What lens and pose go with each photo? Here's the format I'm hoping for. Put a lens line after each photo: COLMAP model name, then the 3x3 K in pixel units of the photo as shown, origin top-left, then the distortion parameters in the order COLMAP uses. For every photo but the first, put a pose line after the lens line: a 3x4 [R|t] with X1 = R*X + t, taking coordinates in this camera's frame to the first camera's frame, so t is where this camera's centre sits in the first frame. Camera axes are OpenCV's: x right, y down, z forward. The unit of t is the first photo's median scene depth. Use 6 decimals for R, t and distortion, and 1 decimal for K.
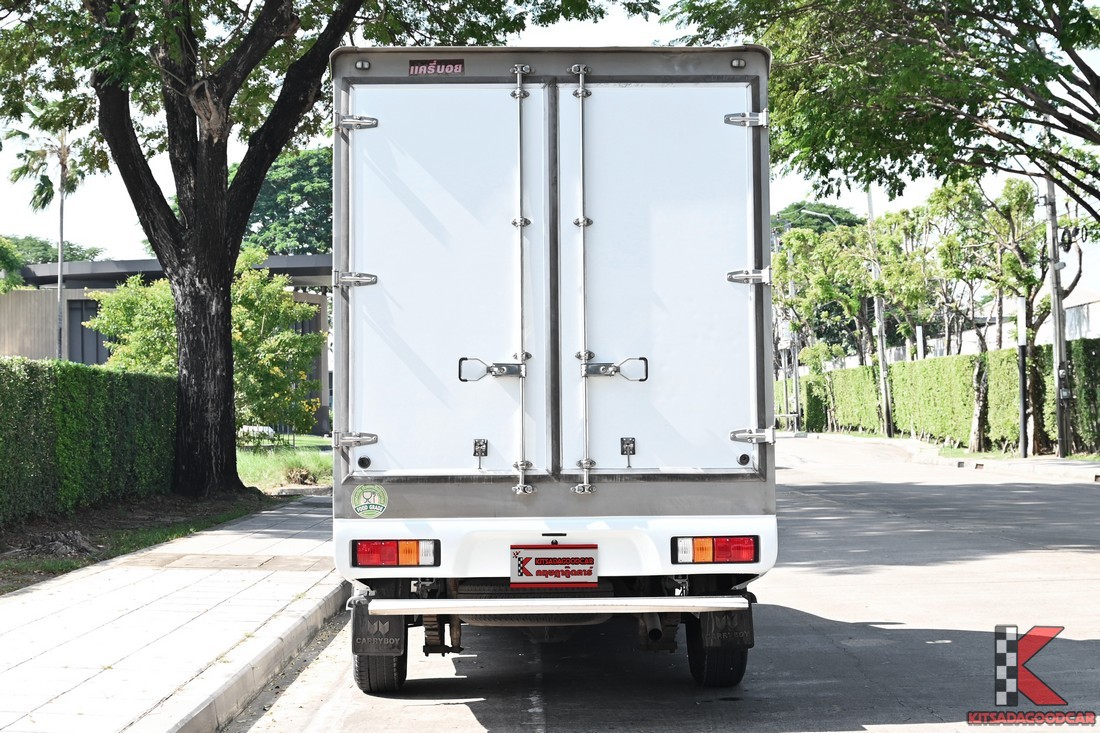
lens RADIAL K [[1786.8, 0, 557.1], [0, 1786.8, 362.5], [0, 0, 1]] dist [-0.022371, 0.000000]
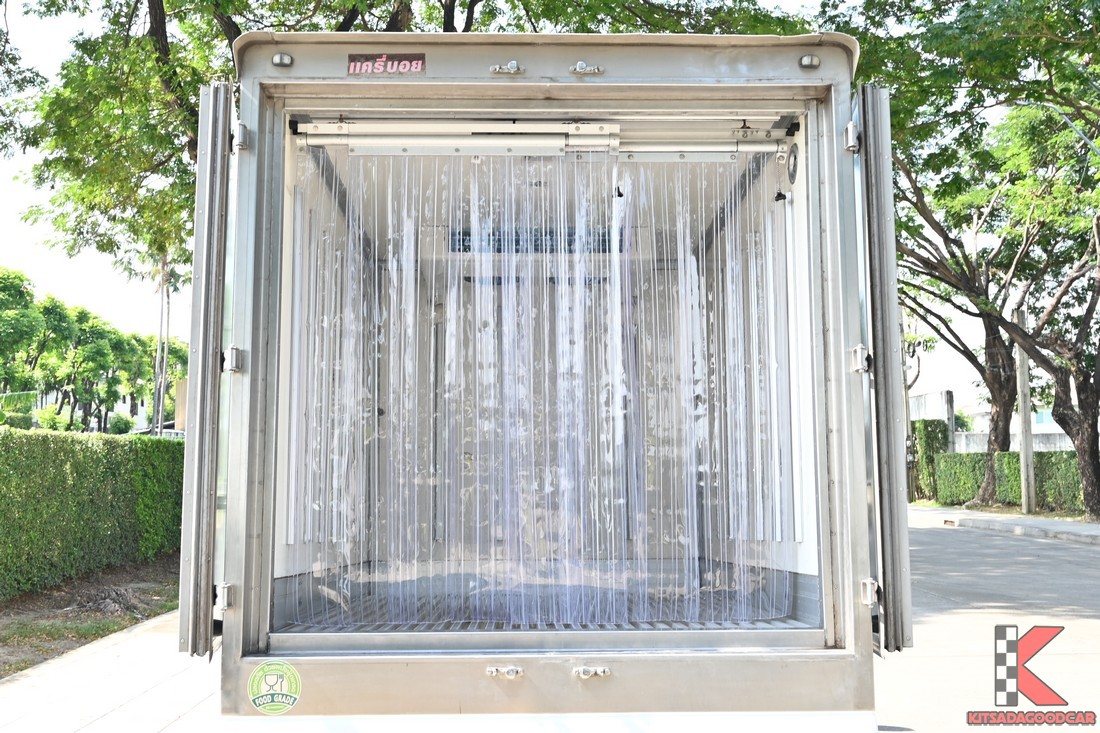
lens RADIAL K [[1123.1, 0, 539.0], [0, 1123.1, 361.7], [0, 0, 1]] dist [0.019816, 0.000000]
pose [[0.999866, 0.009485, -0.013340, 0.000616], [-0.010248, 0.998243, -0.058354, -0.021118], [0.012763, 0.058483, 0.998207, 0.560113]]
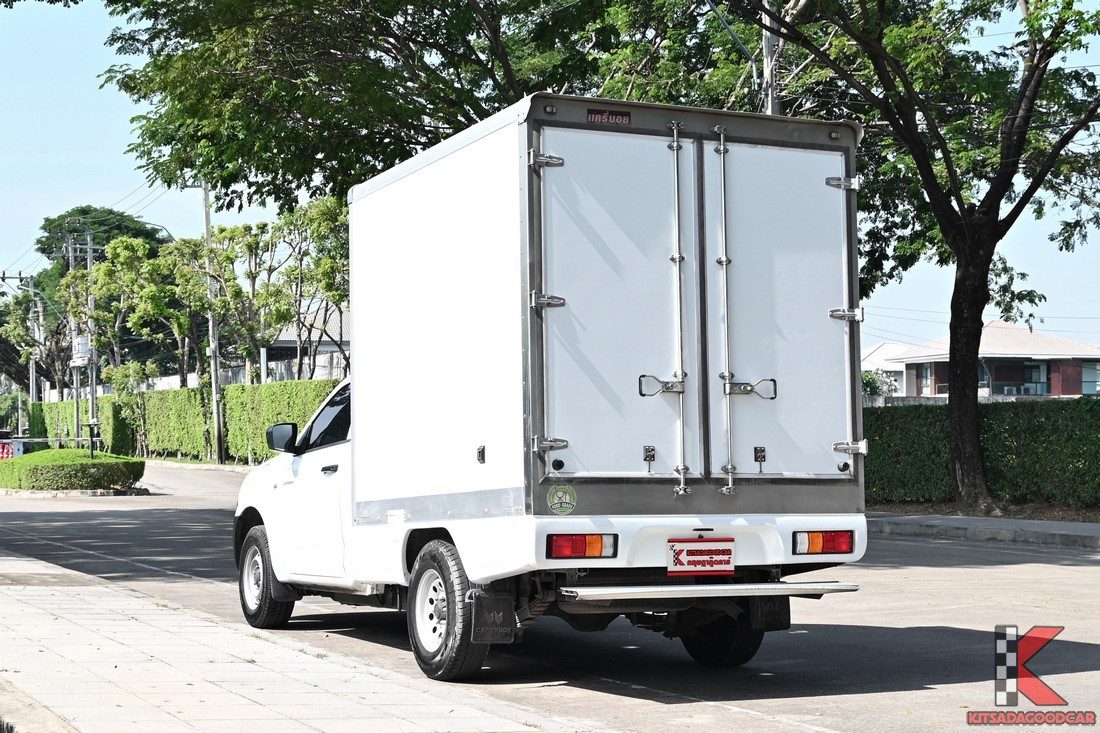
lens RADIAL K [[1948.4, 0, 547.7], [0, 1948.4, 370.8], [0, 0, 1]] dist [-0.017257, 0.000000]
pose [[0.914045, 0.033492, 0.404227, -0.597605], [-0.030456, 0.999439, -0.013941, 0.013805], [-0.404467, 0.000432, 0.914553, -0.113345]]
